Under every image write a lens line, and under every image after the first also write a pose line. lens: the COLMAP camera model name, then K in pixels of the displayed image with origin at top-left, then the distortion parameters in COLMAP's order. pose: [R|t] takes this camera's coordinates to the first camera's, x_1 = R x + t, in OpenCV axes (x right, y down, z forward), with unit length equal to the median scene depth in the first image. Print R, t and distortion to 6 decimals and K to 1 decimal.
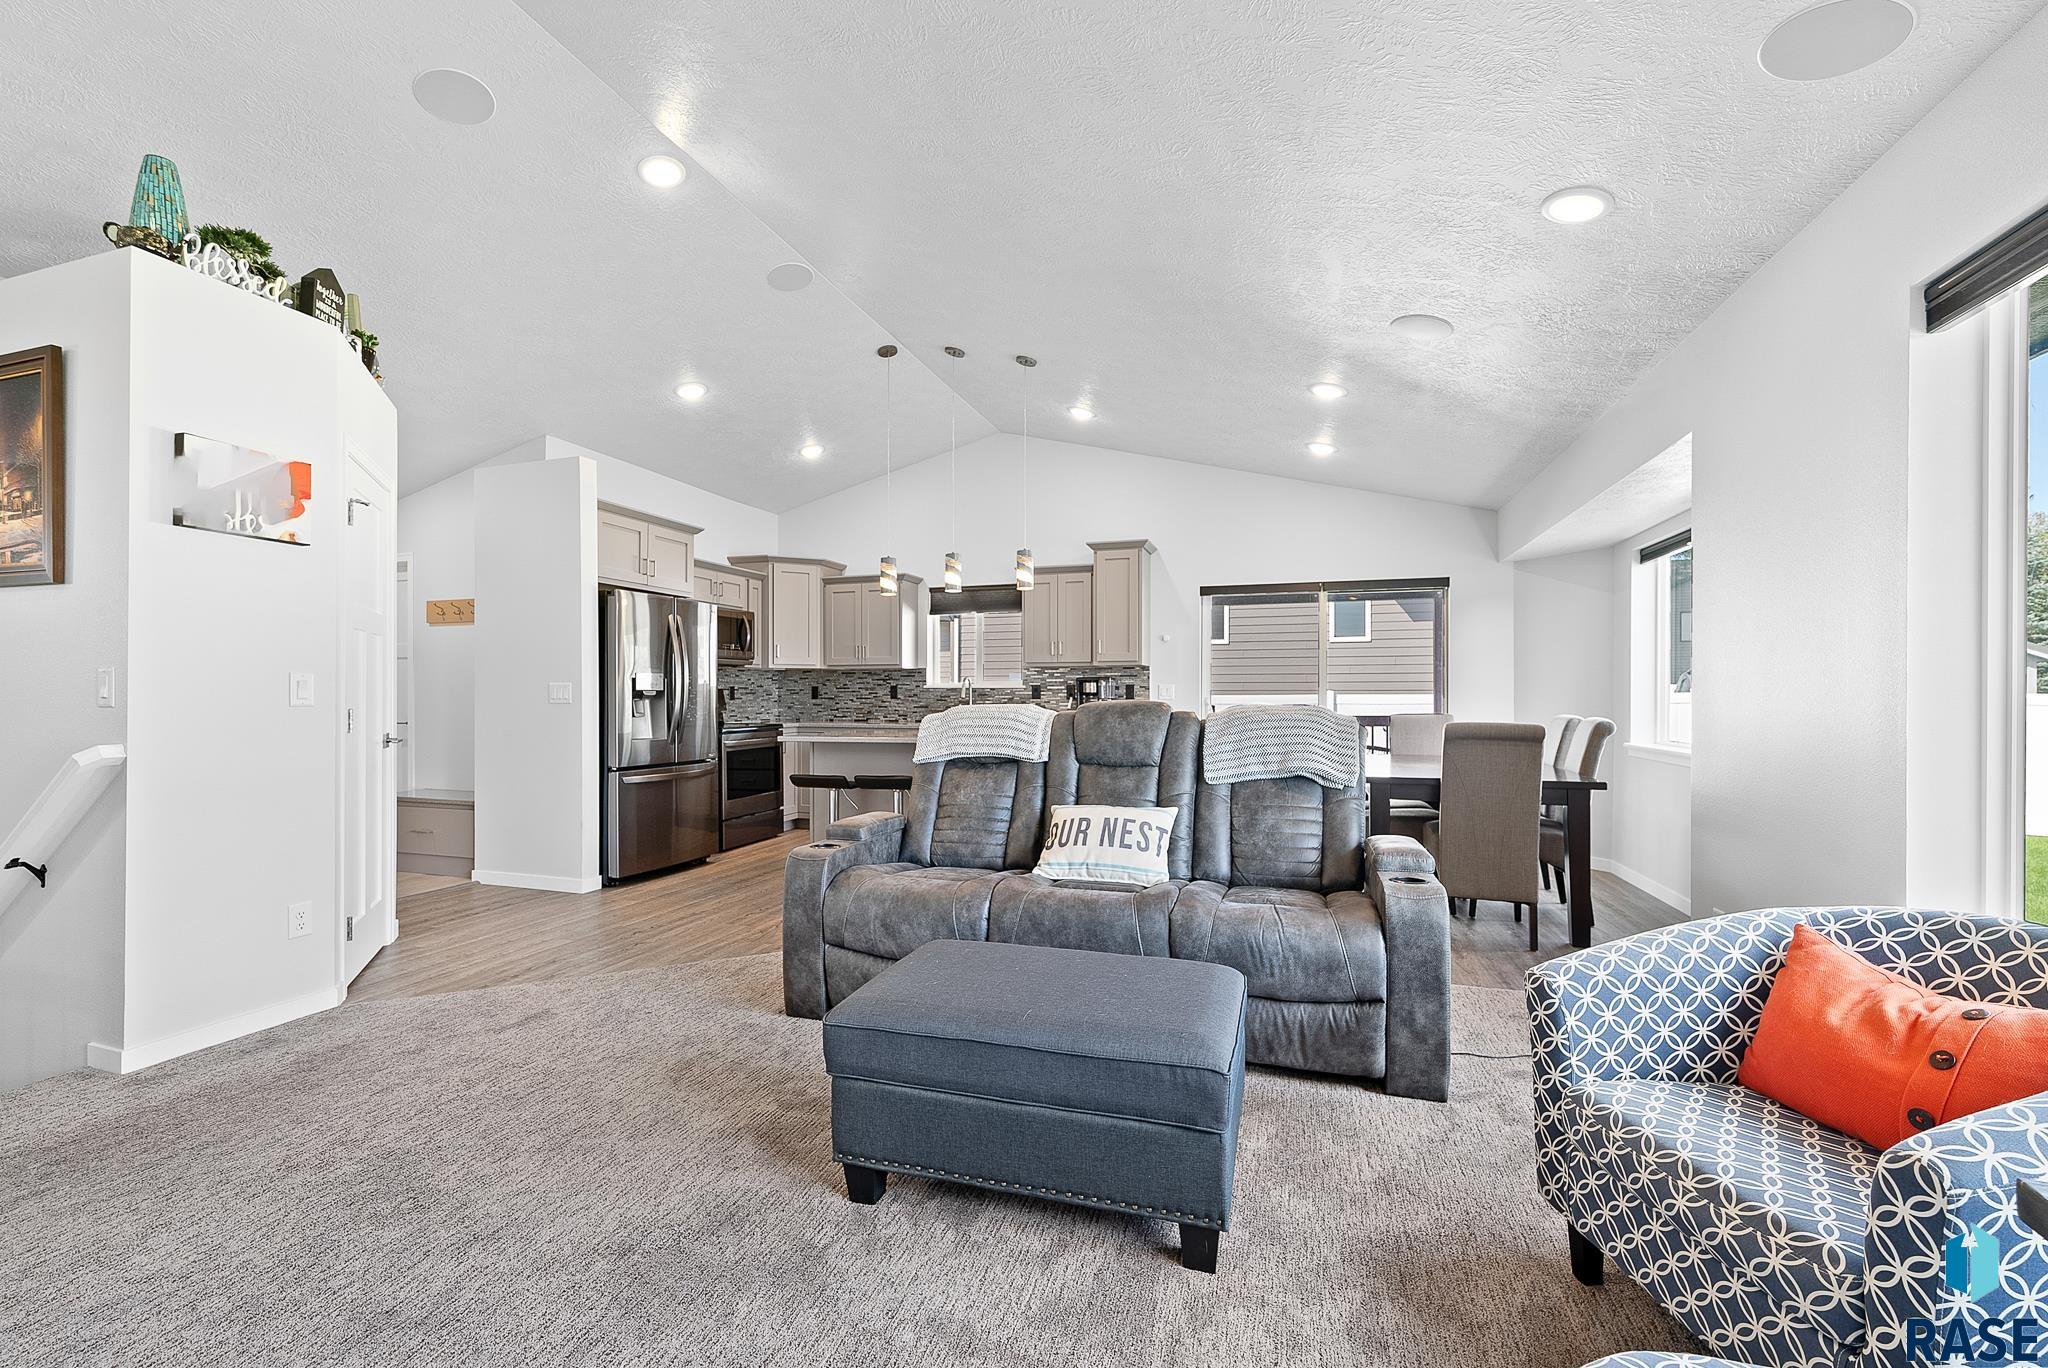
lens RADIAL K [[841.5, 0, 1023.3], [0, 841.5, 698.5], [0, 0, 1]] dist [0.002132, -0.000187]
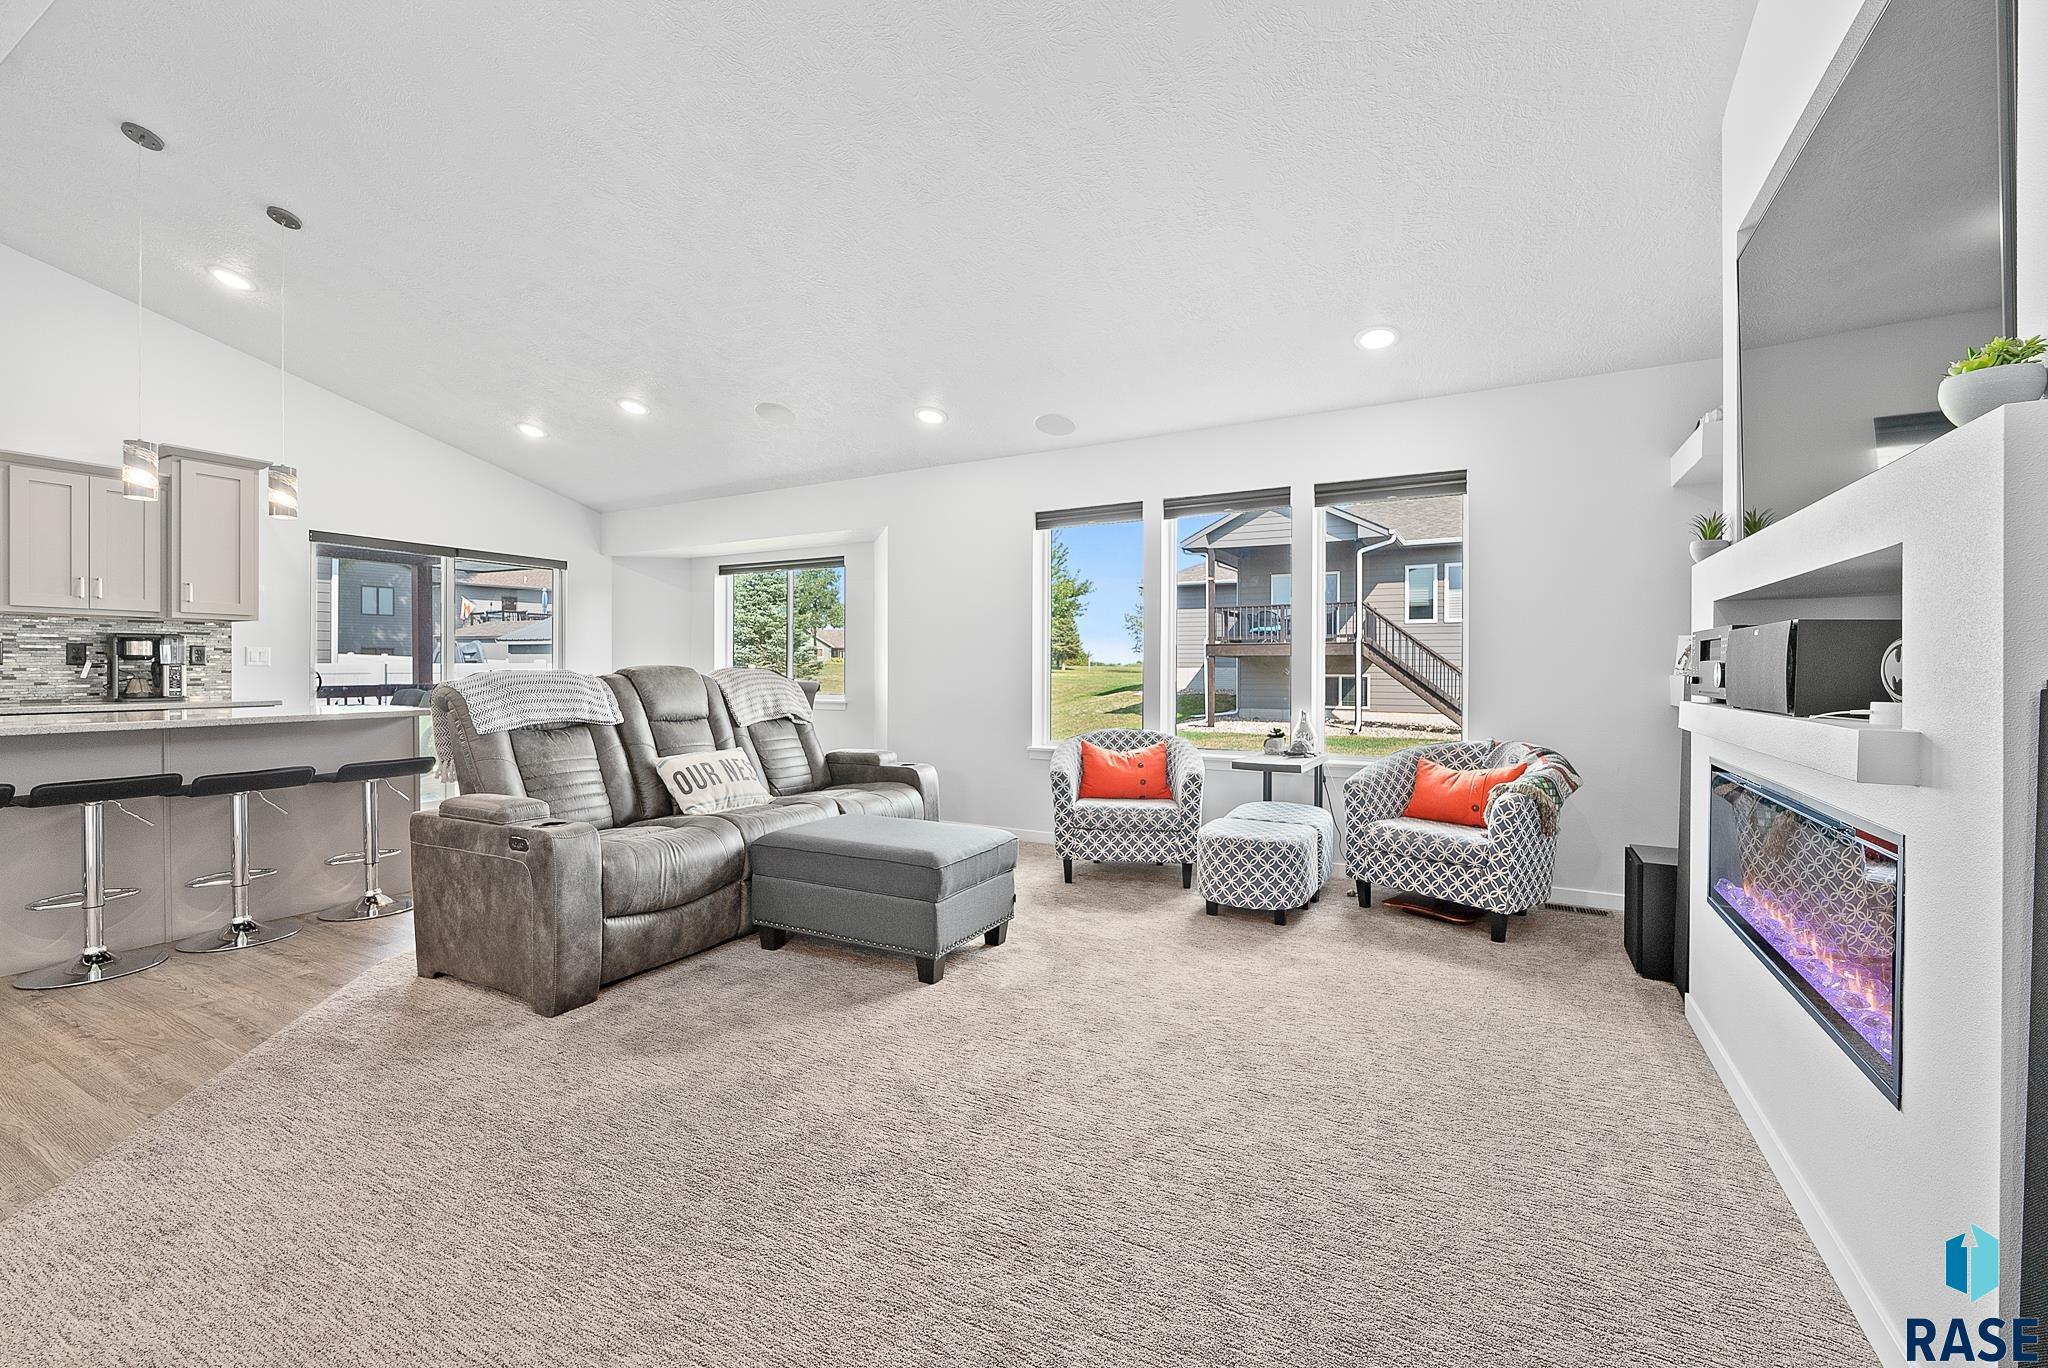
lens RADIAL K [[846.7, 0, 1019.0], [0, 846.7, 676.7], [0, 0, 1]] dist [0.000227, -0.000292]
pose [[0.193242, -0.007770, 0.981120, -0.461897], [0.000094, 0.999969, 0.007901, 0.004974], [-0.981151, -0.001435, 0.193237, 0.149307]]
